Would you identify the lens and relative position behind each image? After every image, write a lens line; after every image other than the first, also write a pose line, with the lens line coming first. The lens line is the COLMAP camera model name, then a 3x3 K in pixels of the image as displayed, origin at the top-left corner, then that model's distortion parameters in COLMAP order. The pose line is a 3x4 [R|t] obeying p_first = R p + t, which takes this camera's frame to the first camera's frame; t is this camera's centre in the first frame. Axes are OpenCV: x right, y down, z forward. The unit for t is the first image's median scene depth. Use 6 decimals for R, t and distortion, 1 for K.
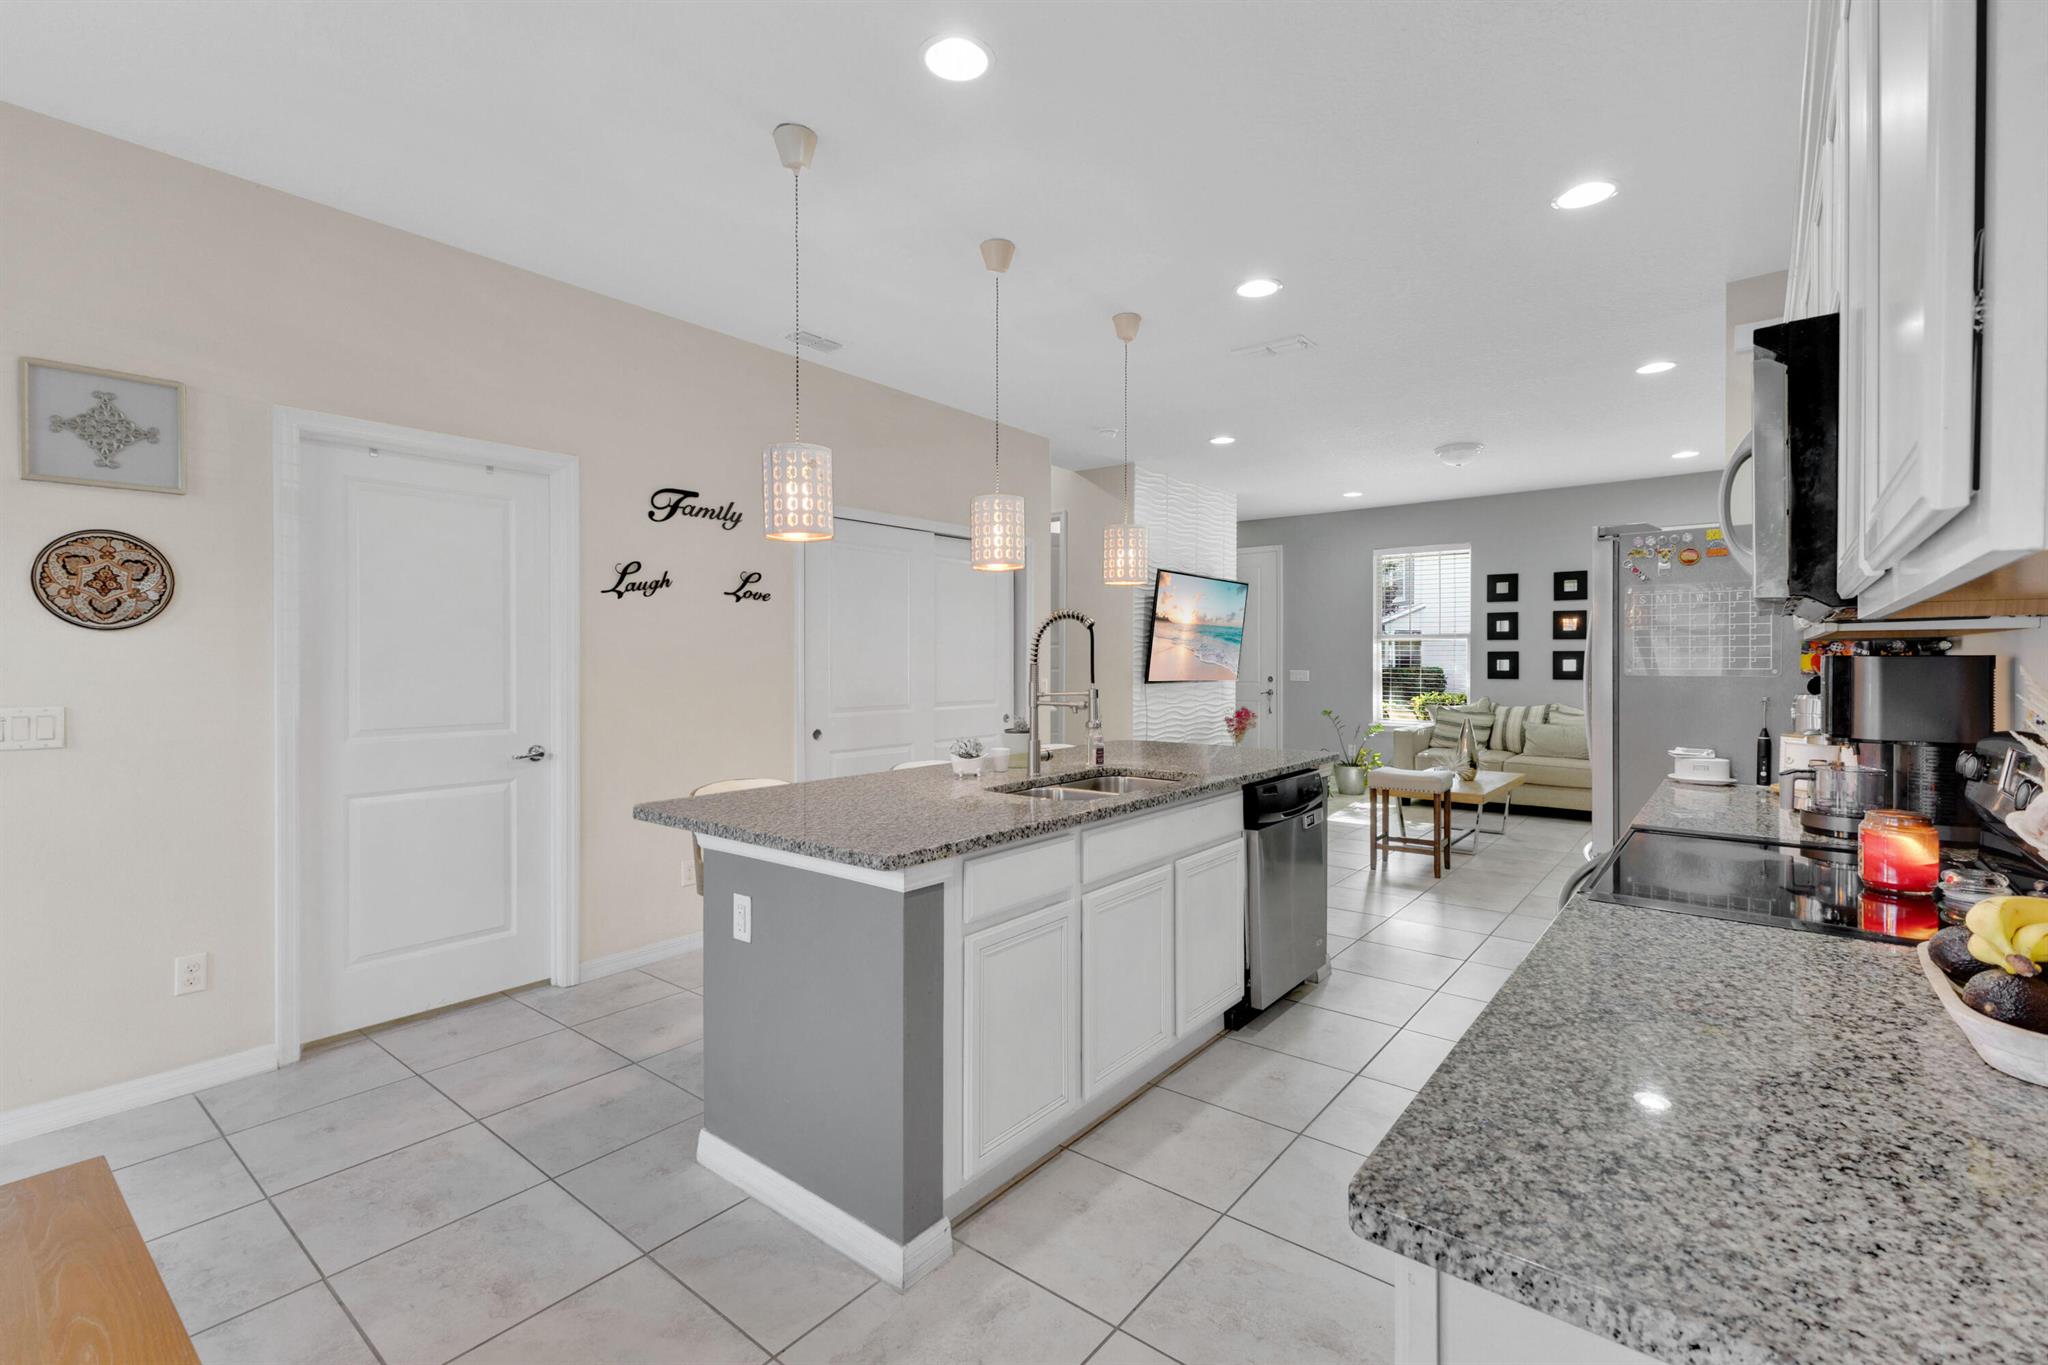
lens RADIAL K [[875.8, 0, 1025.0], [0, 875.8, 670.7], [0, 0, 1]] dist [0.012840, -0.000159]
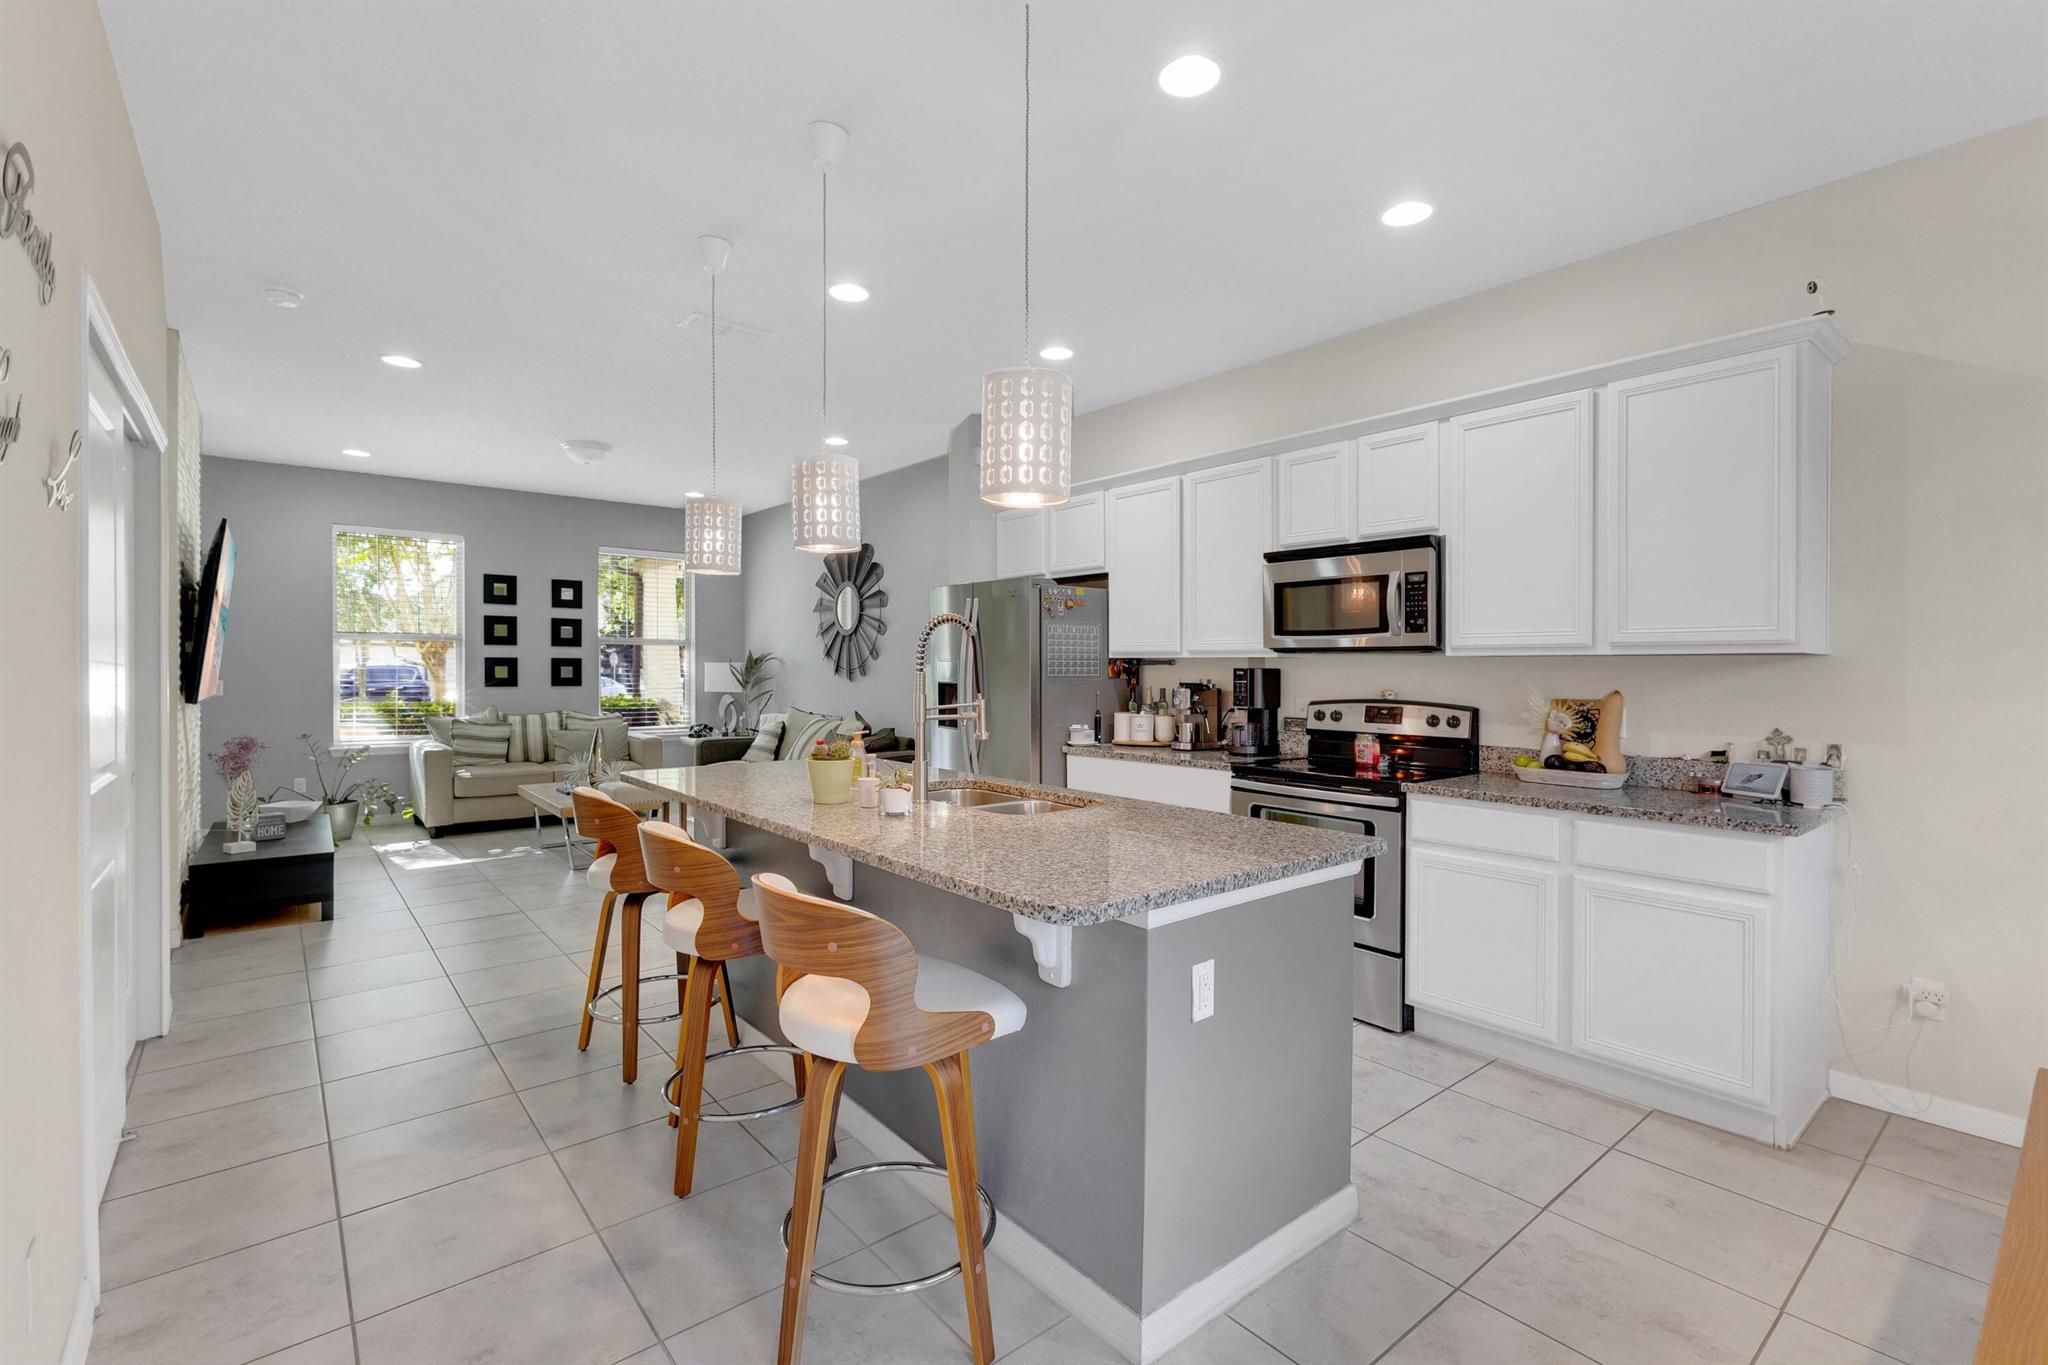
lens RADIAL K [[918.4, 0, 1021.7], [0, 918.4, 679.0], [0, 0, 1]] dist [0.012430, -0.001417]
pose [[0.201565, -0.009627, 0.979428, -0.324226], [0.006494, 0.999943, 0.008493, -0.003679], [-0.979454, 0.004648, 0.201616, 0.271977]]
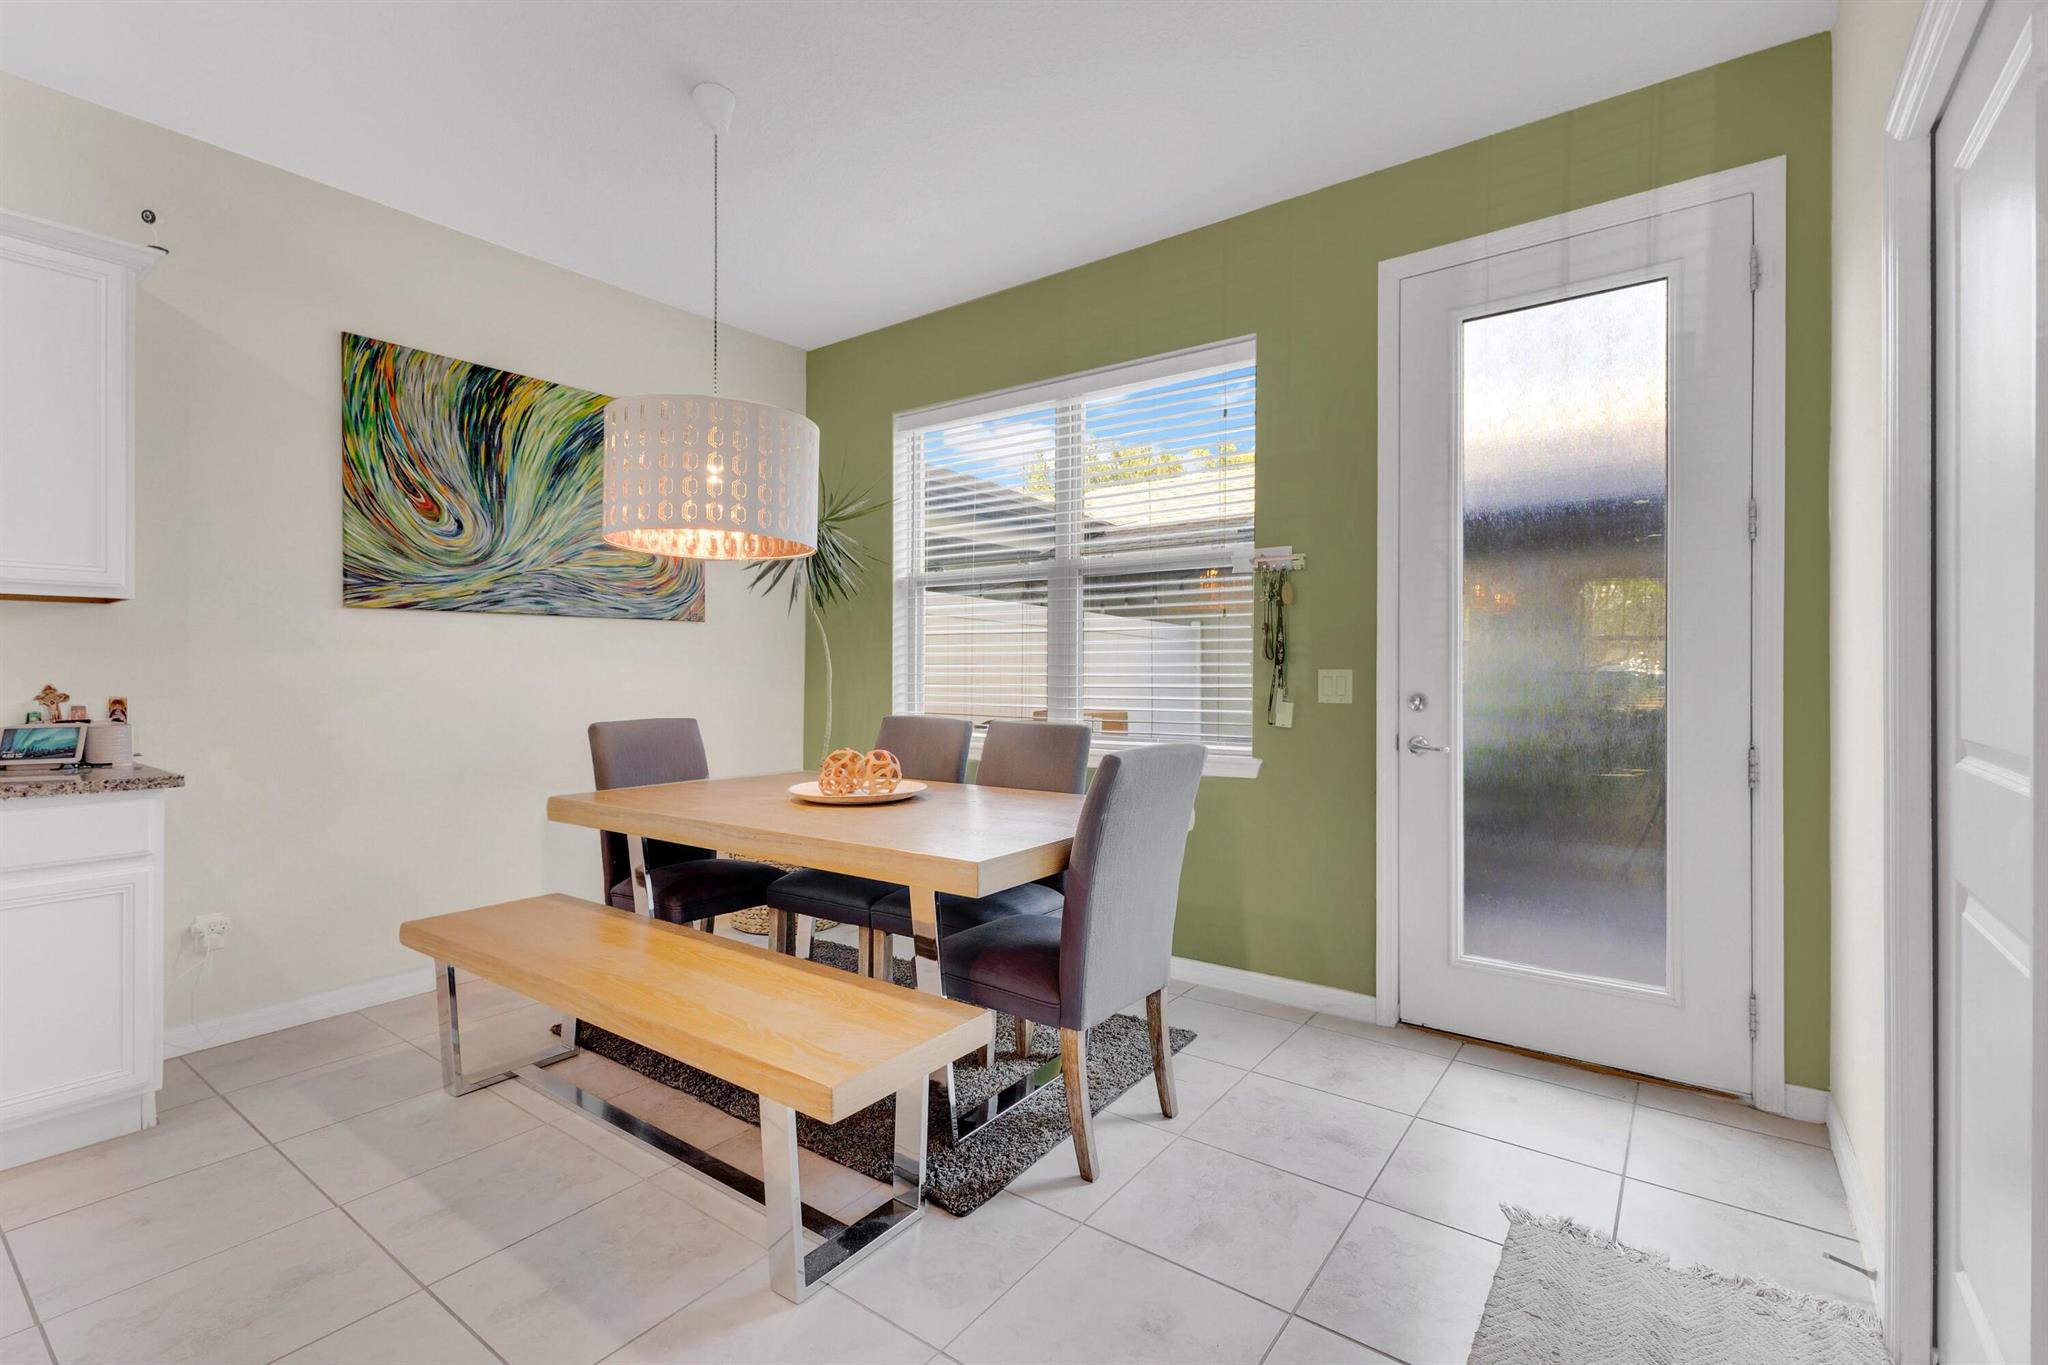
lens RADIAL K [[918.4, 0, 1039.5], [0, 918.4, 677.6], [0, 0, 1]] dist [0.012430, -0.001417]
pose [[-0.996540, 0.002068, -0.083087, -0.210649], [0.001252, 0.999950, 0.009878, 0.017158], [0.083103, 0.009739, -0.996493, 0.413698]]
